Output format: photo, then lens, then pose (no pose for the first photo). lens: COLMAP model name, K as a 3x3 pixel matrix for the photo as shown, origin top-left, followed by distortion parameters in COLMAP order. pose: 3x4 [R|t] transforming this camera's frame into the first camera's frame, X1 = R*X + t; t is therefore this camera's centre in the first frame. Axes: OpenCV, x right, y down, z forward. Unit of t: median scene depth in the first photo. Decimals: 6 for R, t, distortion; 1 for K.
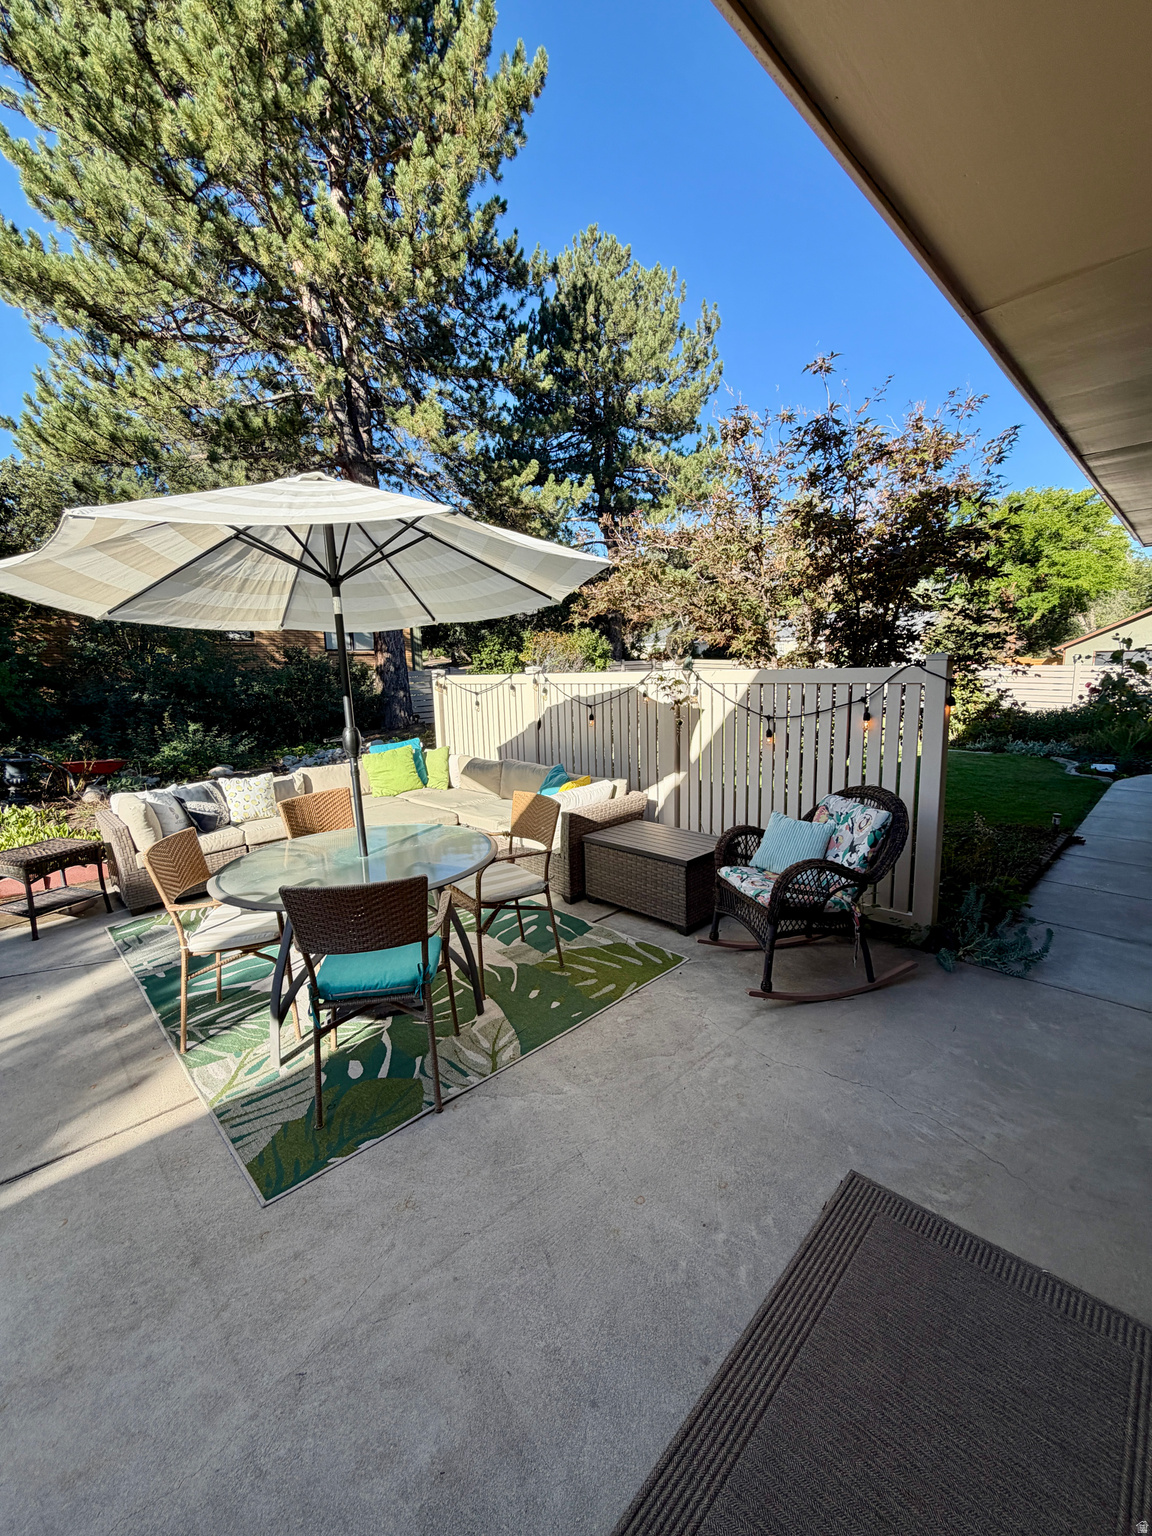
lens RADIAL K [[607.4, 0, 576.0], [0, 607.4, 768.0], [0, 0, 1]] dist [-0.000034, 0.000013]
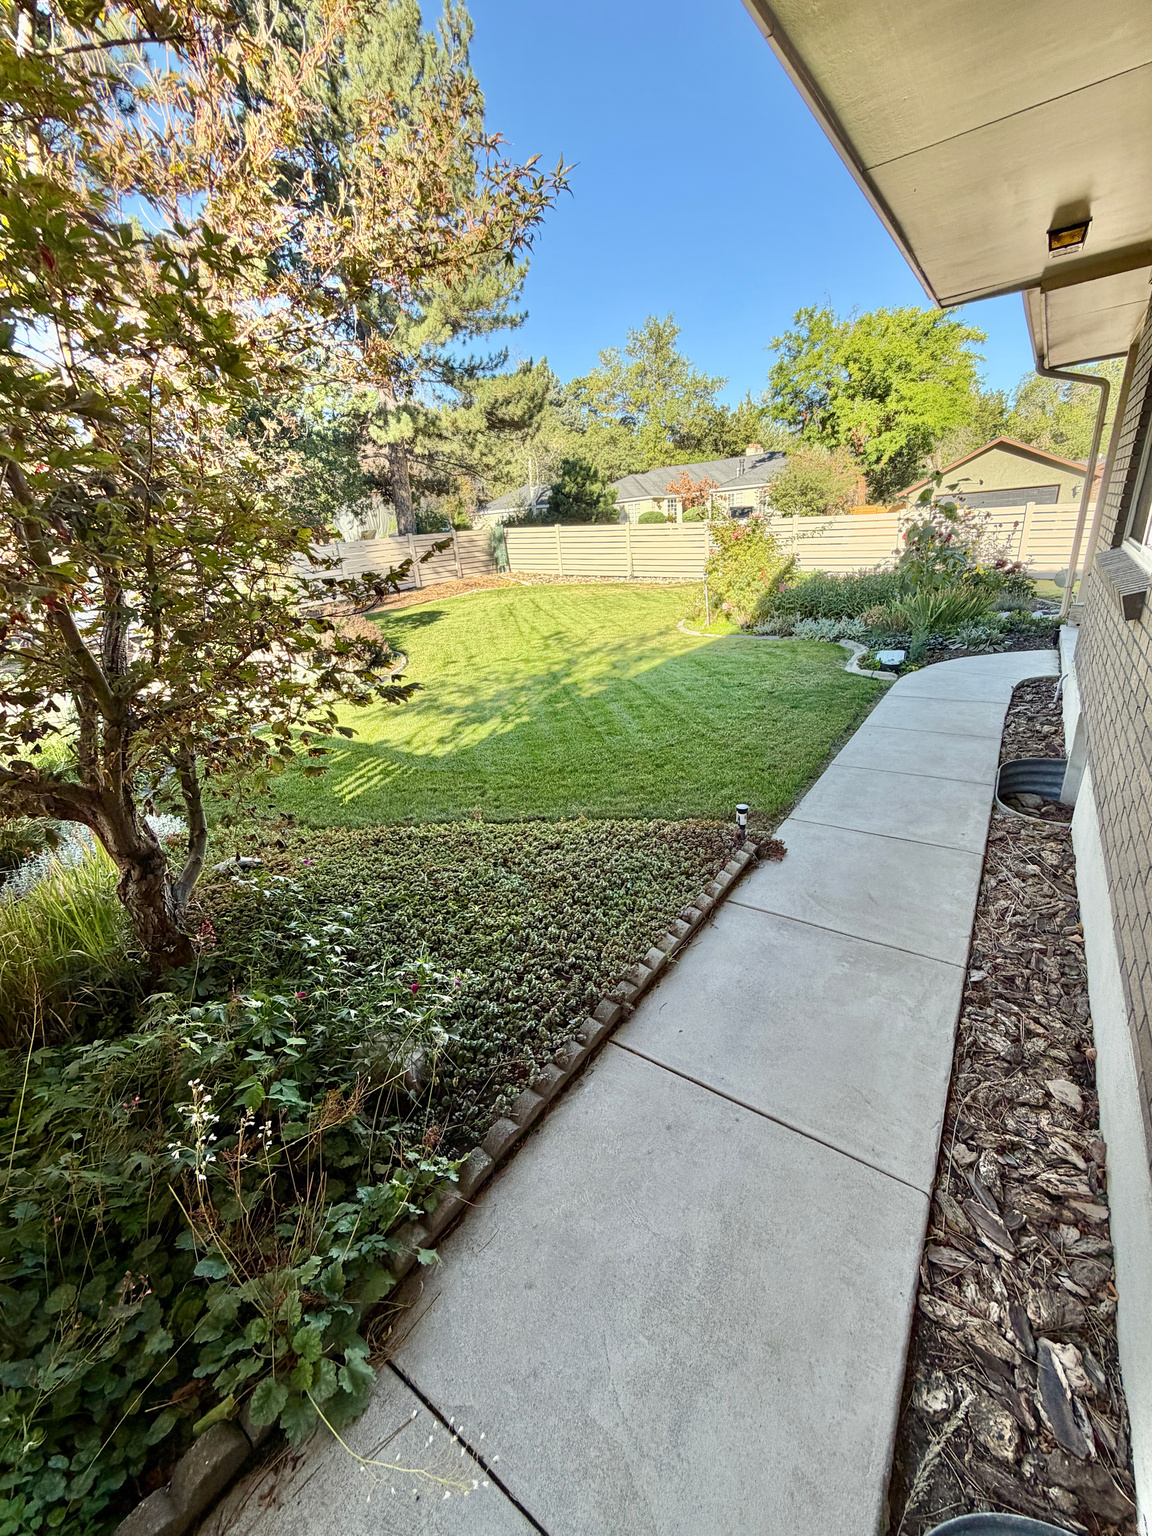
lens RADIAL K [[607.4, 0, 576.0], [0, 607.4, 768.0], [0, 0, 1]] dist [-0.000034, 0.000013]
pose [[0.981210, -0.117608, 0.152956, 0.081622], [0.085434, 0.975630, 0.202106, -0.011442], [-0.172998, -0.185240, 0.967346, 0.072822]]
